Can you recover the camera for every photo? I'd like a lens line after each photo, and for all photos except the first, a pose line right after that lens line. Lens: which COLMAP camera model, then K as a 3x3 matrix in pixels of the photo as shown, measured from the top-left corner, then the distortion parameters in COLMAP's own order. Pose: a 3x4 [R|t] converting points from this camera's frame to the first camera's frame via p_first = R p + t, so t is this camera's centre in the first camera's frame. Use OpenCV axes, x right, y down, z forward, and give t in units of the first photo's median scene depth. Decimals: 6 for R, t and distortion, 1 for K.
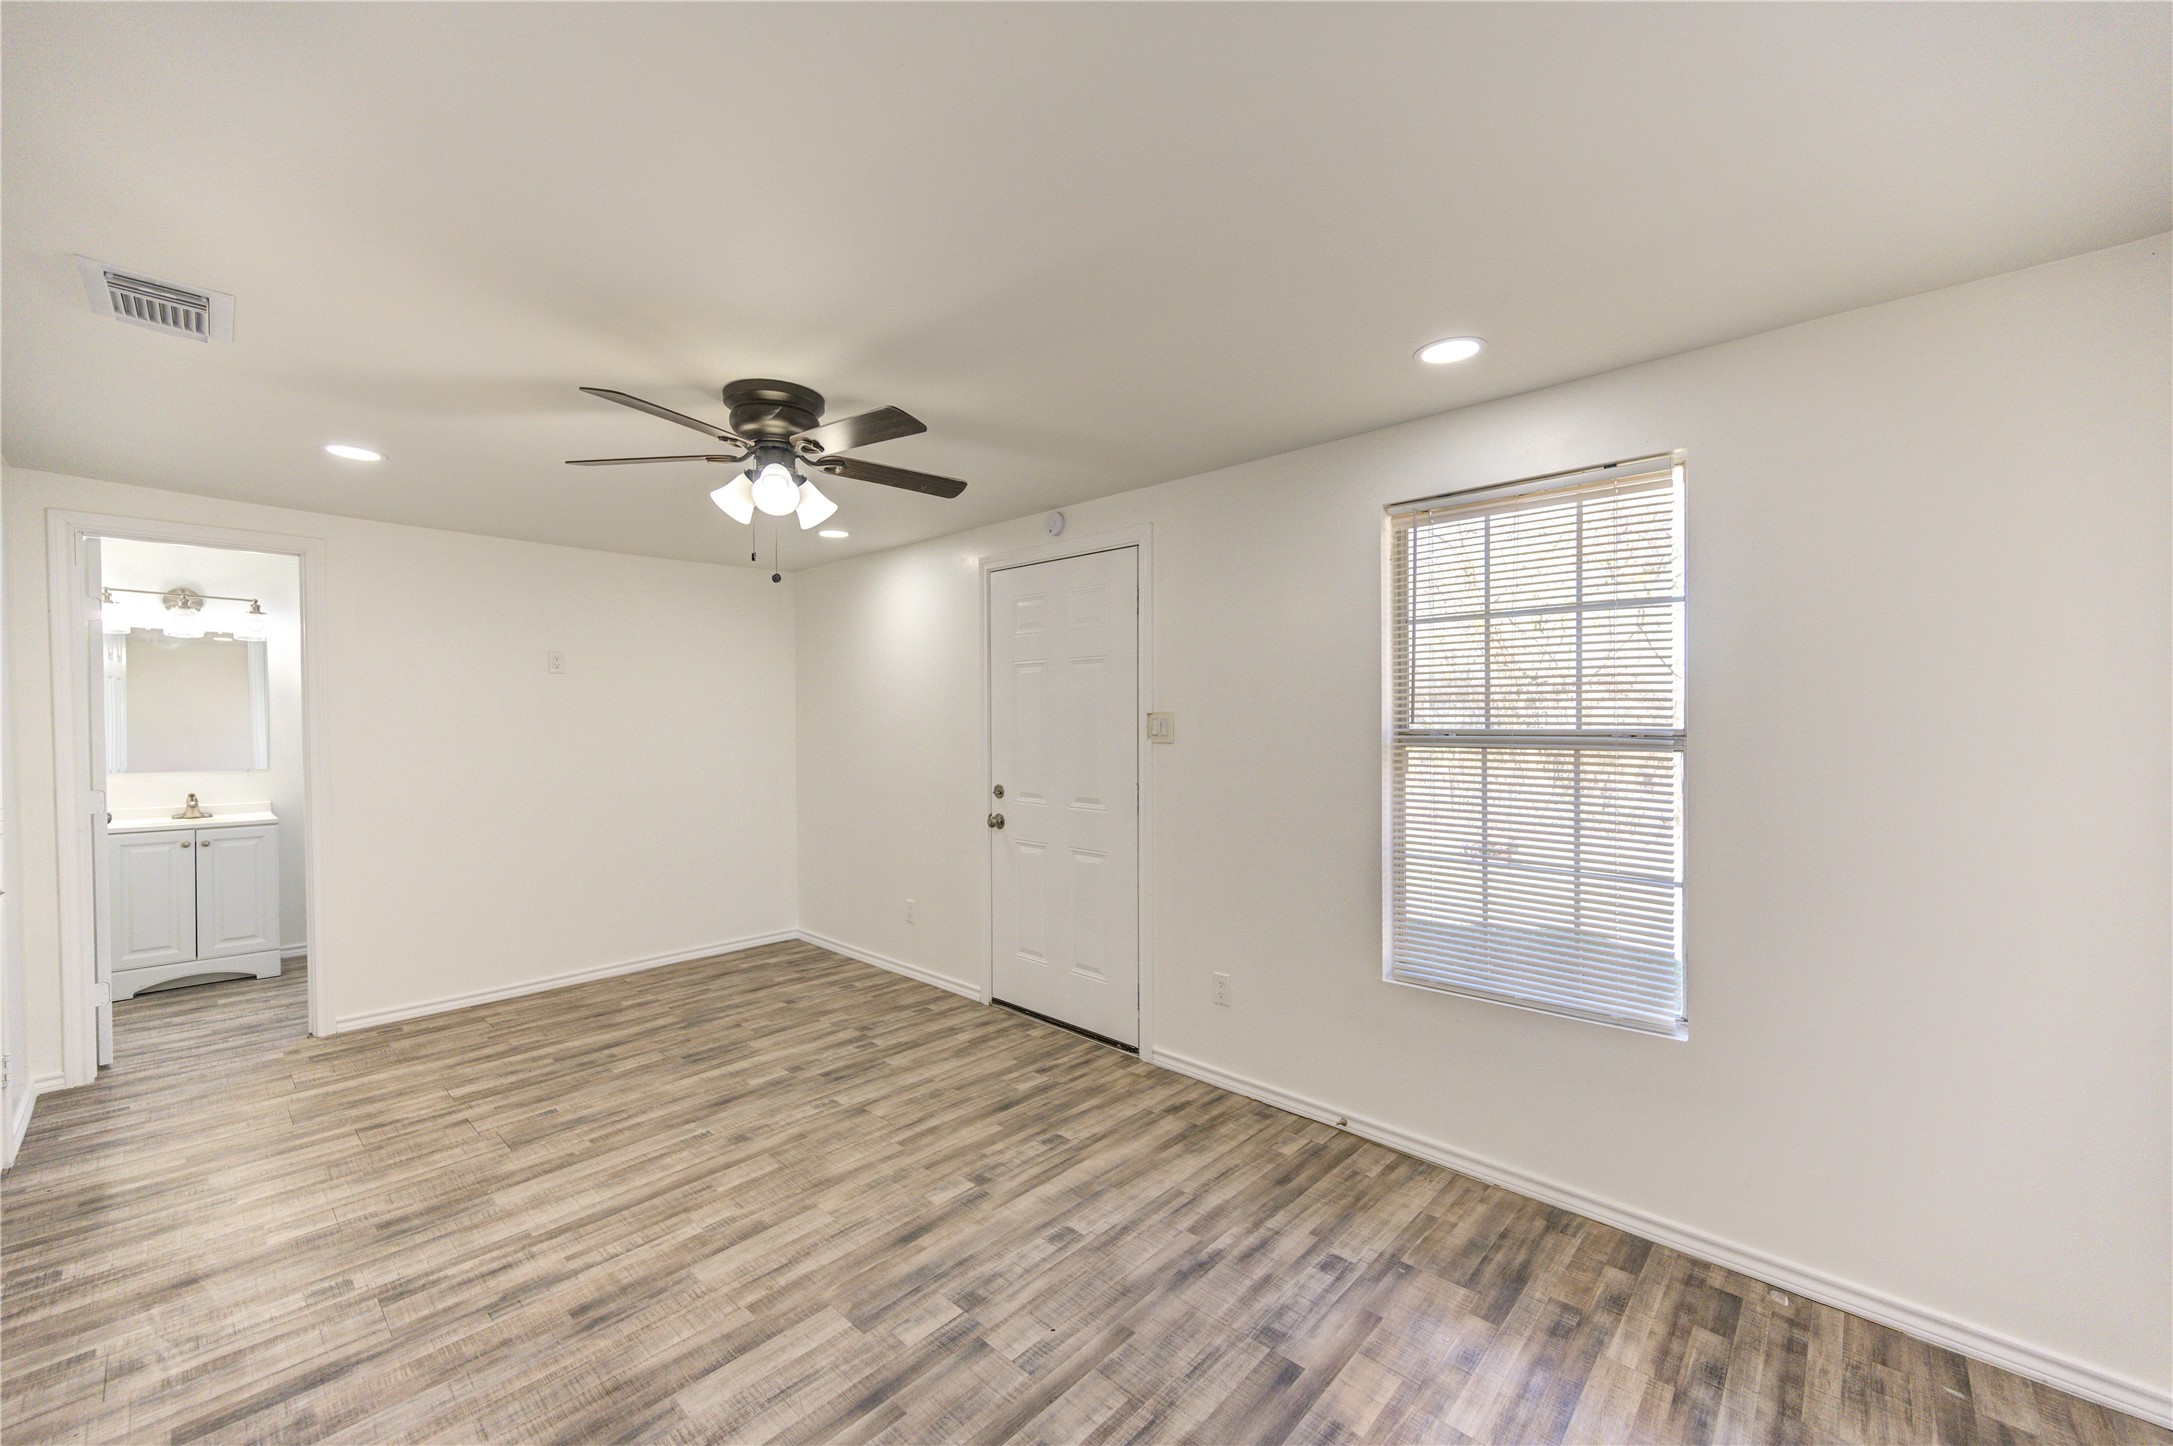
lens RADIAL K [[850.1, 0, 1089.0], [0, 850.1, 727.9], [0, 0, 1]] dist [0.002475, -0.001090]
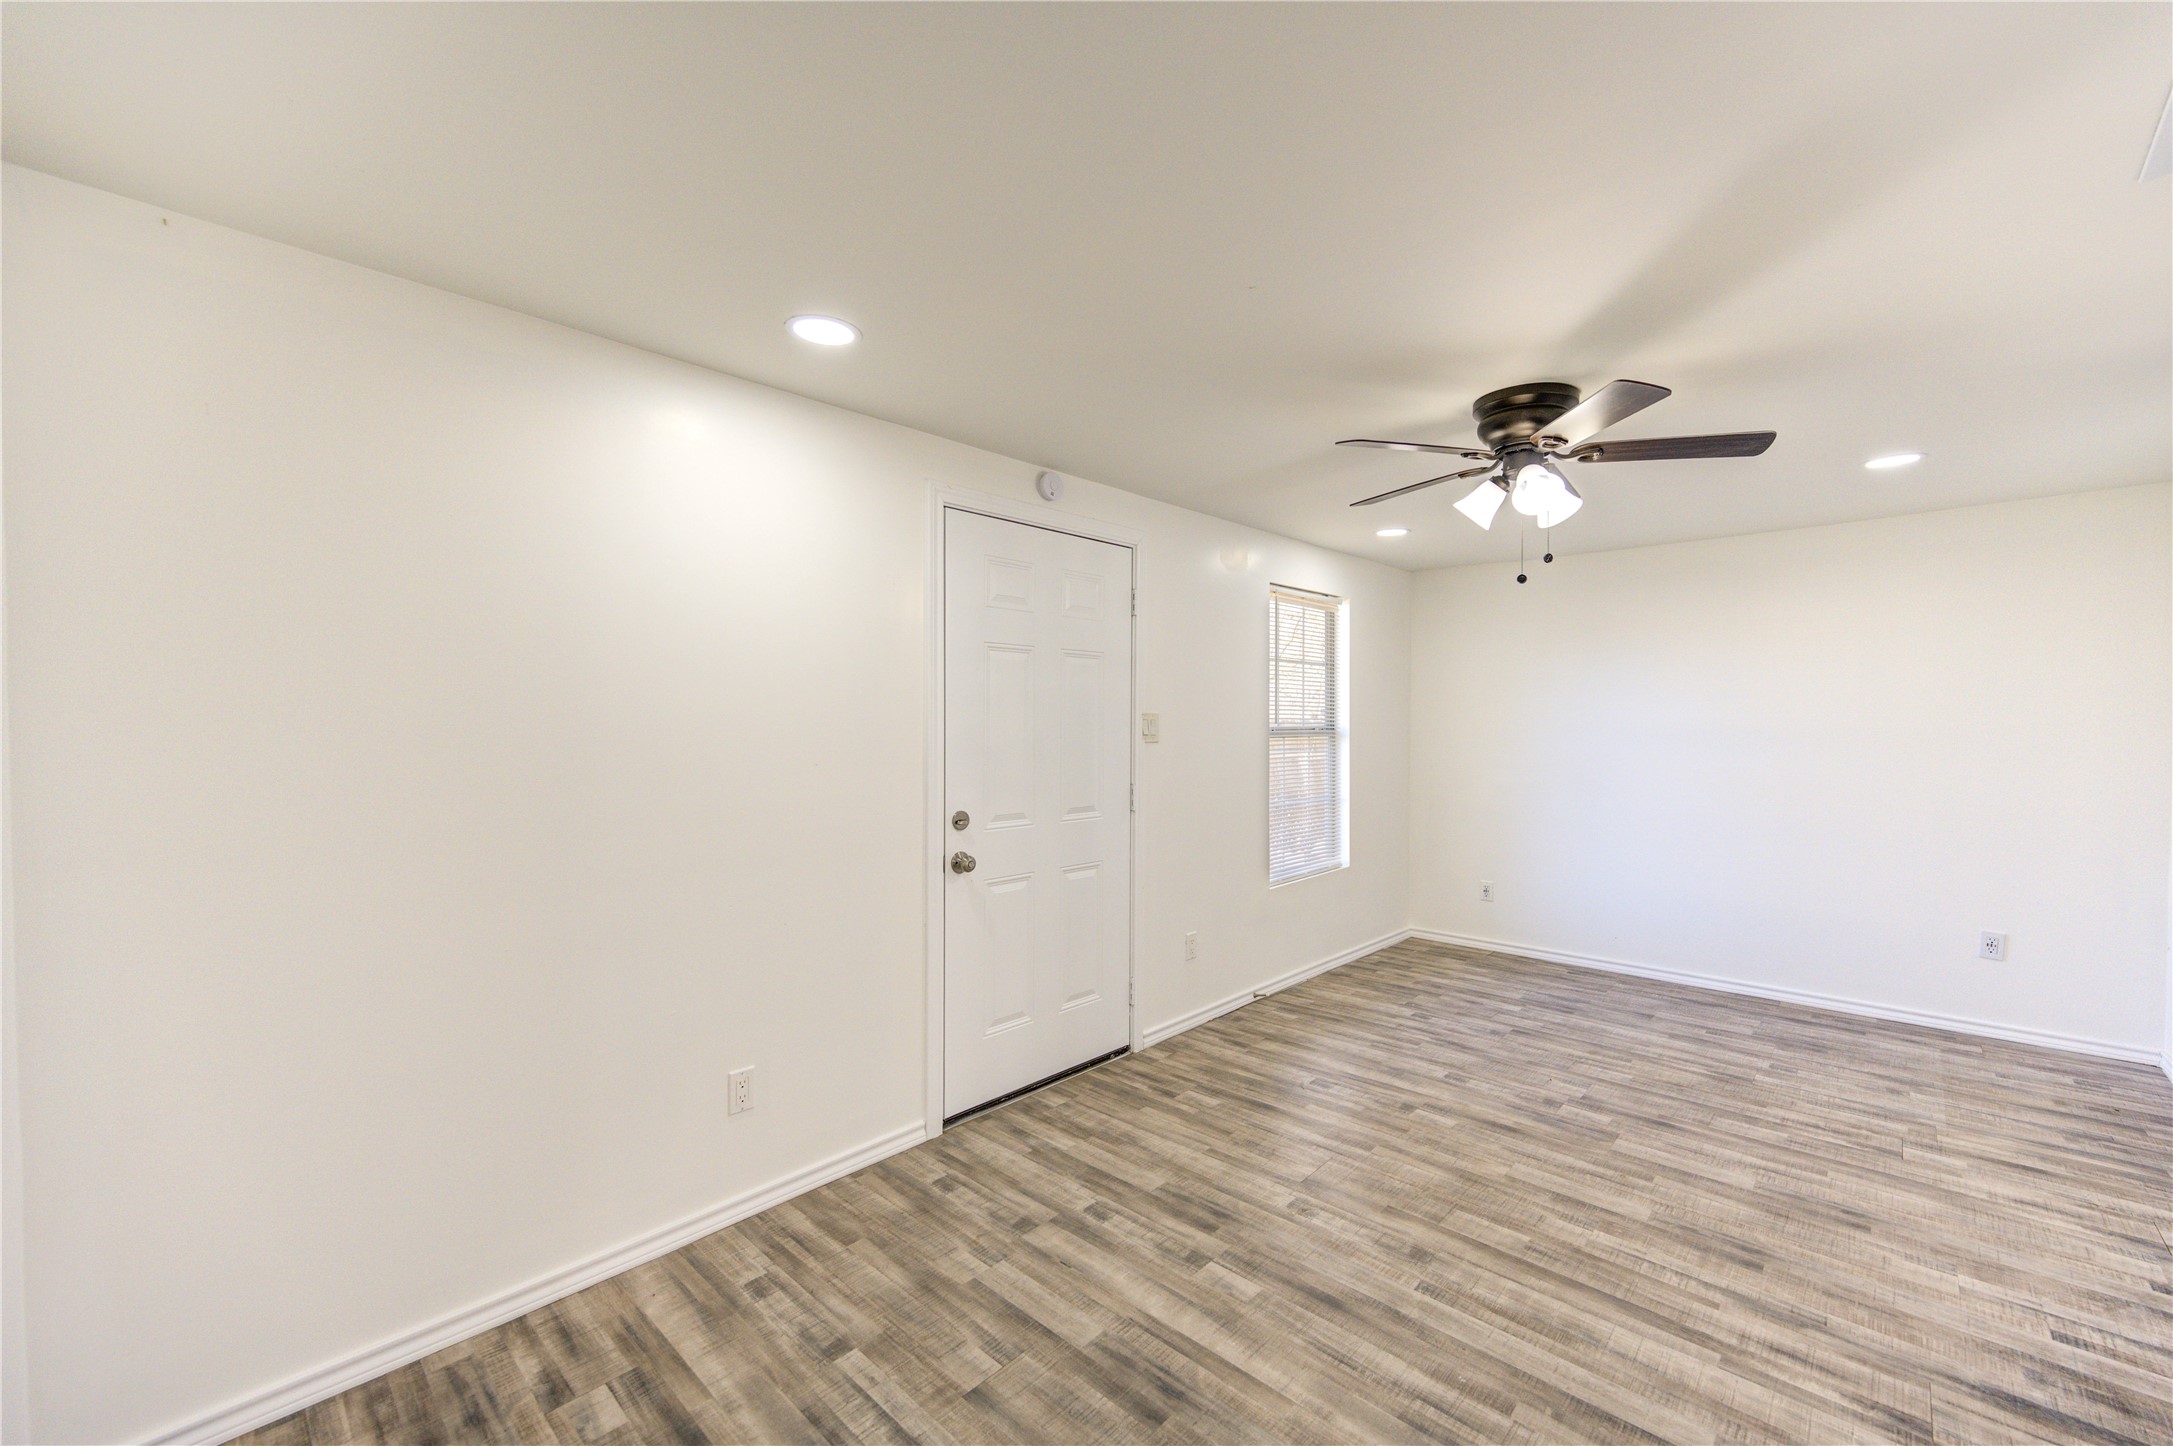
lens RADIAL K [[850.1, 0, 1096.0], [0, 850.1, 740.3], [0, 0, 1]] dist [0.002475, -0.001090]
pose [[0.013811, -0.015991, 0.999777, -1.205656], [0.015062, 0.999762, 0.015783, -0.002043], [-0.999791, 0.014840, 0.014048, 1.301722]]
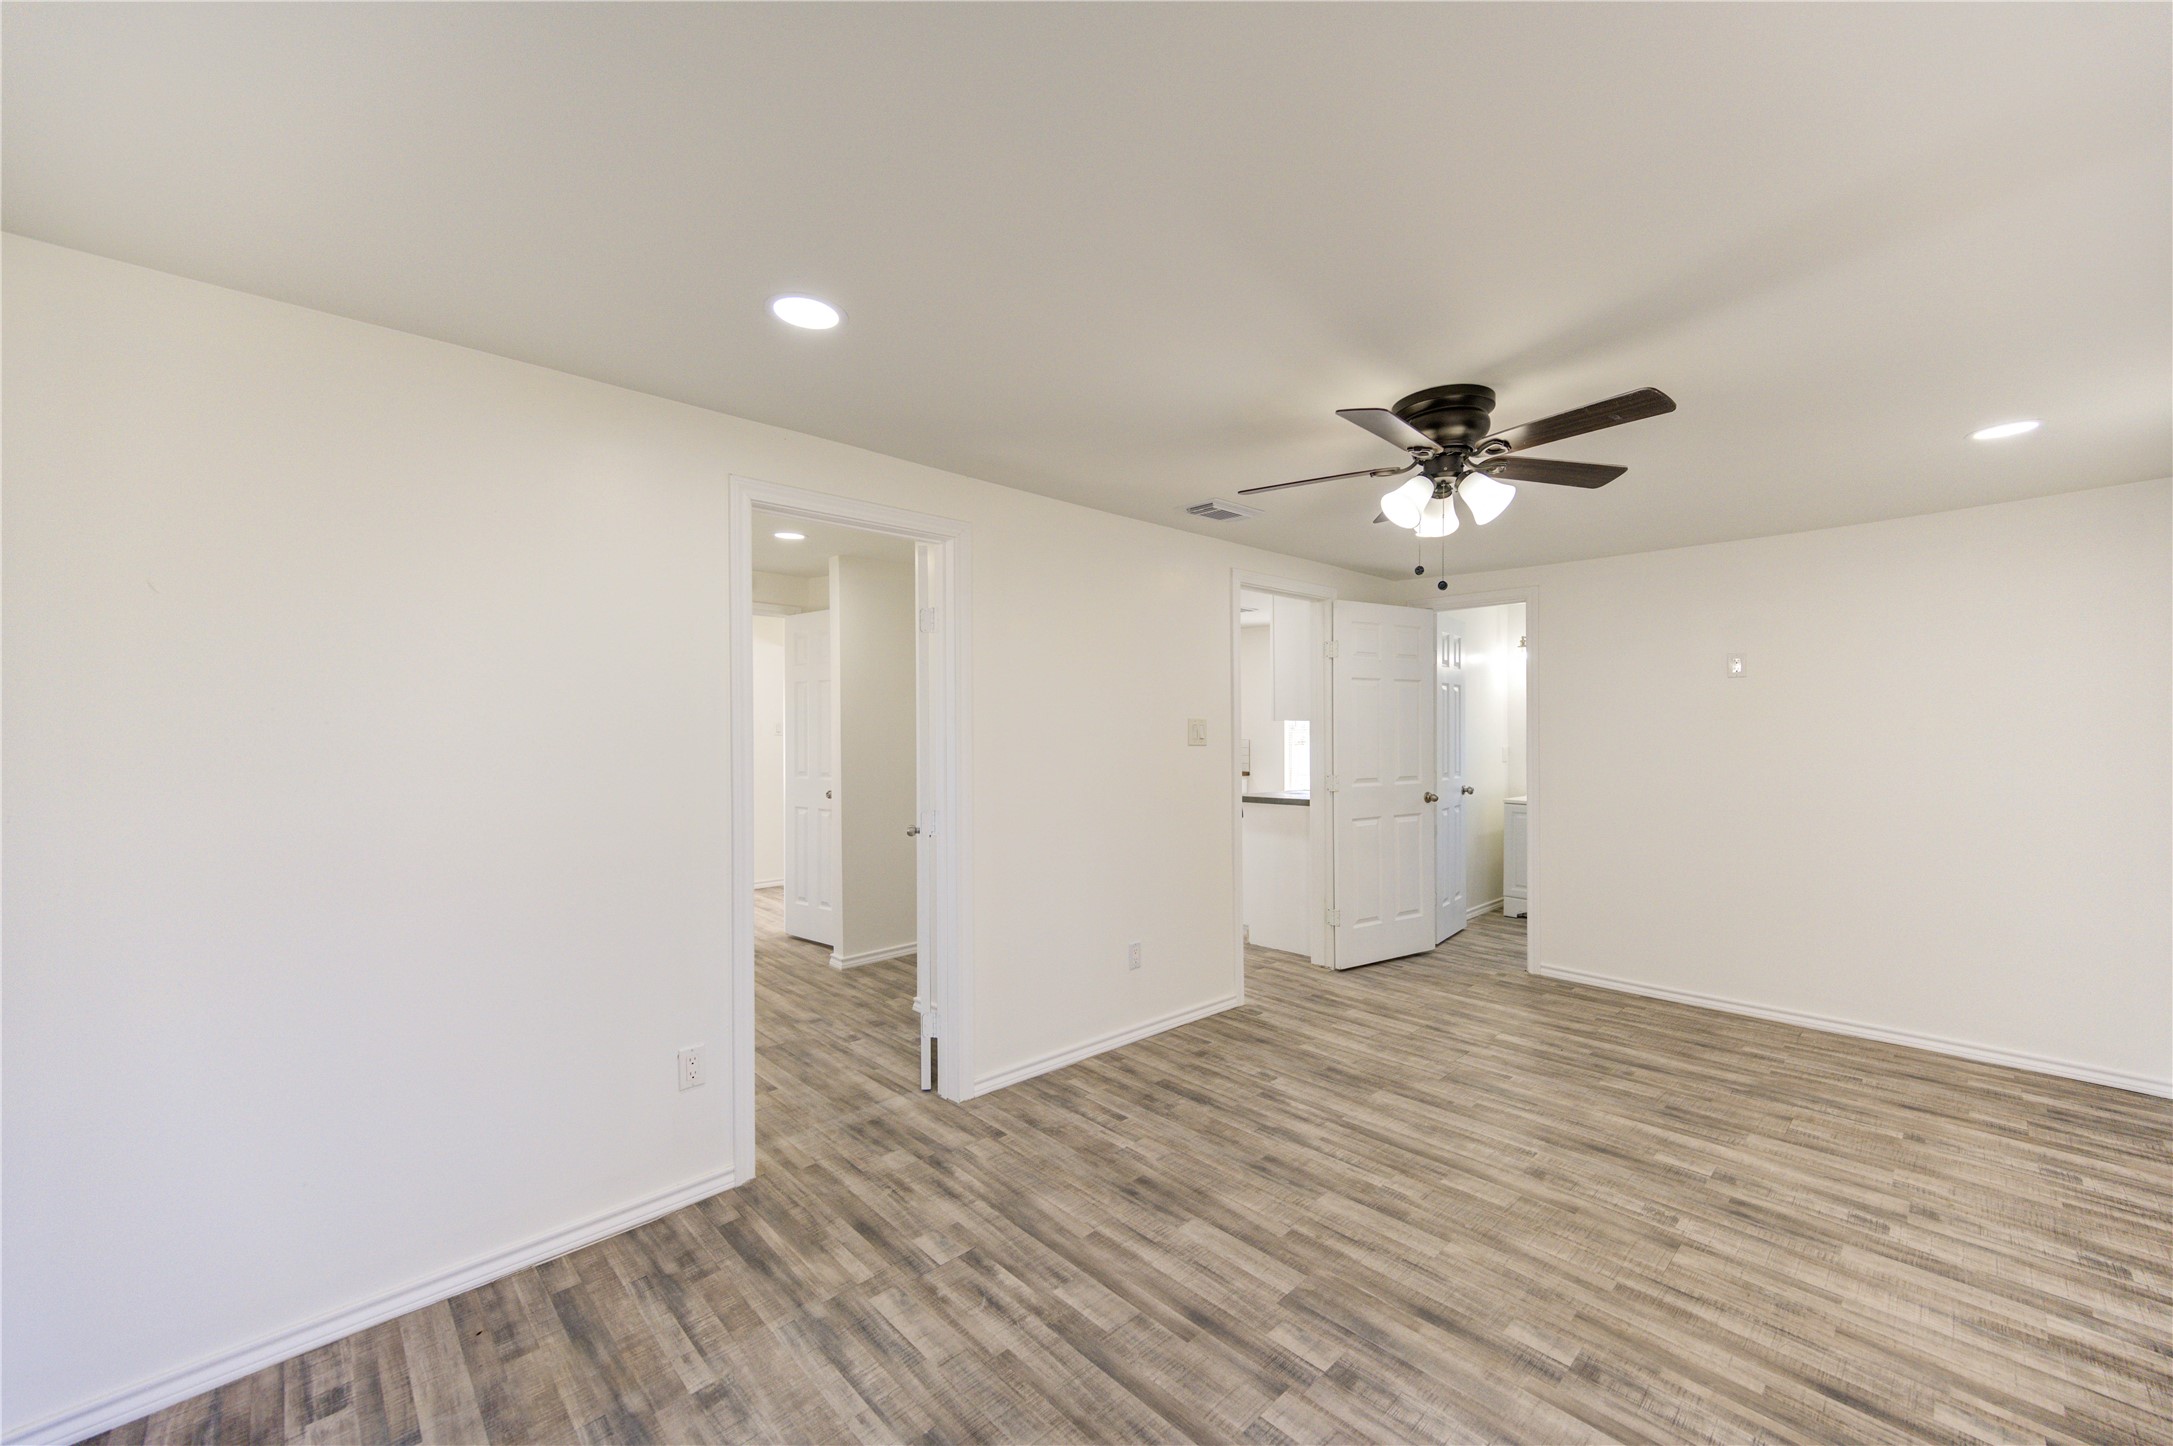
lens RADIAL K [[850.1, 0, 1099.7], [0, 850.1, 724.3], [0, 0, 1]] dist [0.002475, -0.001090]
pose [[-0.057639, 0.000742, -0.998337, 0.565513], [-0.009924, 0.999950, 0.001316, -0.009334], [0.998288, 0.009983, -0.057629, 0.578672]]
